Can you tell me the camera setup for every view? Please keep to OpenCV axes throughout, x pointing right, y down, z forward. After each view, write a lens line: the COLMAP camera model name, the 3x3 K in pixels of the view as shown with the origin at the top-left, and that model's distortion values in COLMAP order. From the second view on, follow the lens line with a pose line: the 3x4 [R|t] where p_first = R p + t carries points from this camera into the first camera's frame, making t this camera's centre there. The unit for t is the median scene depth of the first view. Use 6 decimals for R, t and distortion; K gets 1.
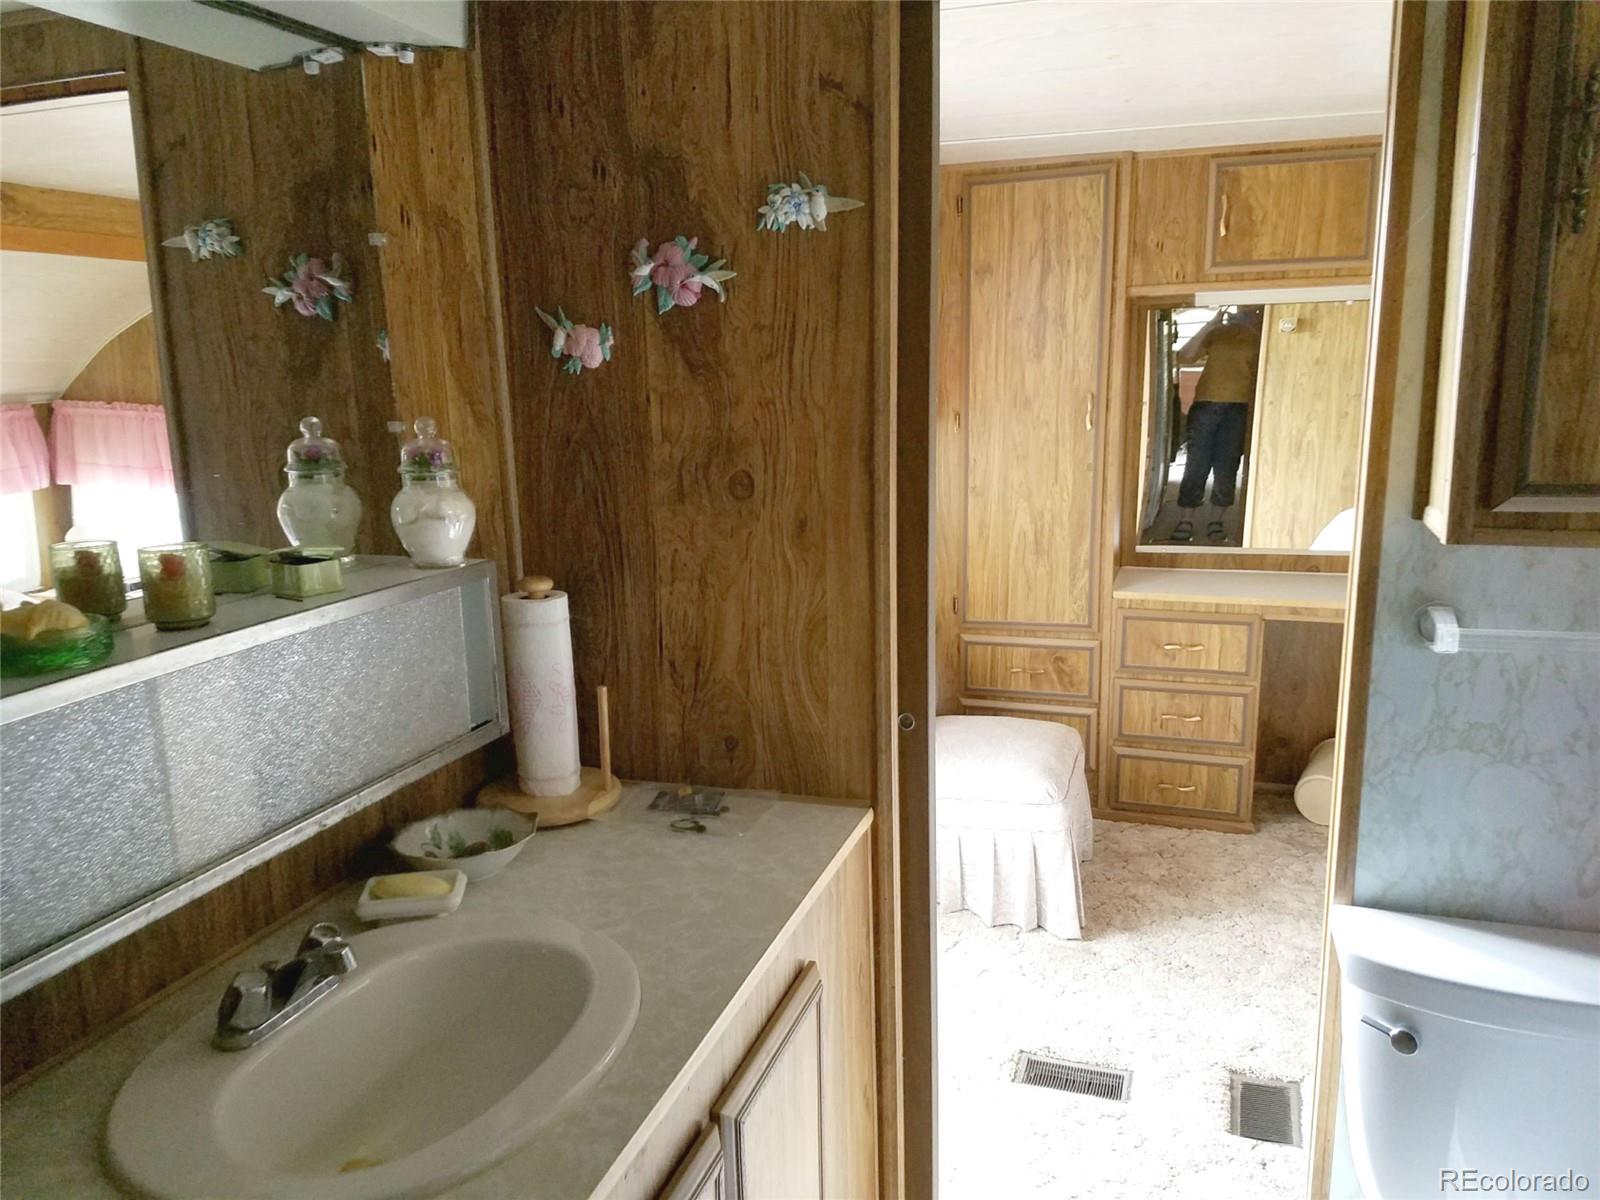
lens RADIAL K [[1154.3, 0, 800.0], [0, 1154.3, 600.0], [0, 0, 1]] dist [0.218162, -0.393702]
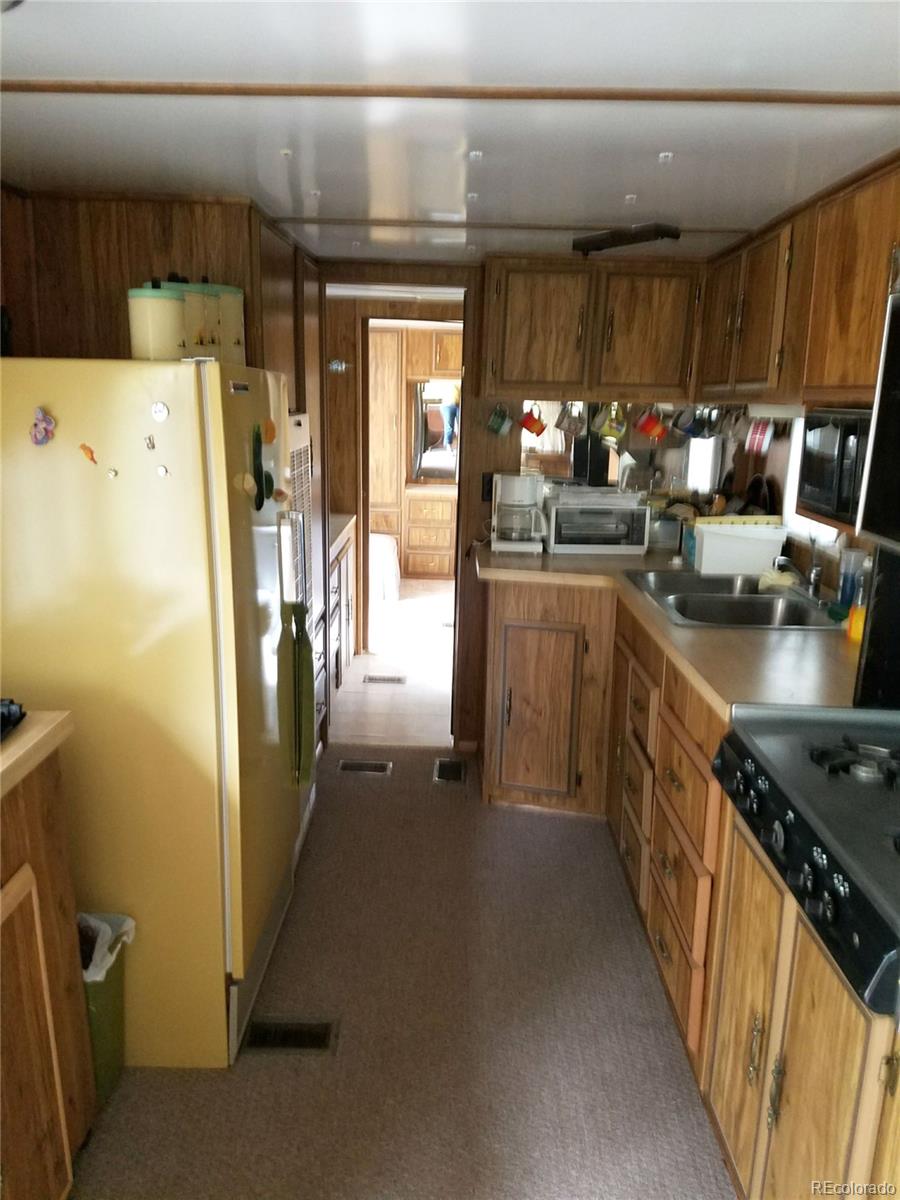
lens RADIAL K [[865.7, 0, 450.0], [0, 865.7, 600.0], [0, 0, 1]] dist [0.218162, -0.393702]
pose [[0.945336, -0.032348, 0.324488, -0.291242], [0.021338, 0.999071, 0.037434, 0.172578], [-0.325398, -0.028464, 0.945149, -0.928589]]
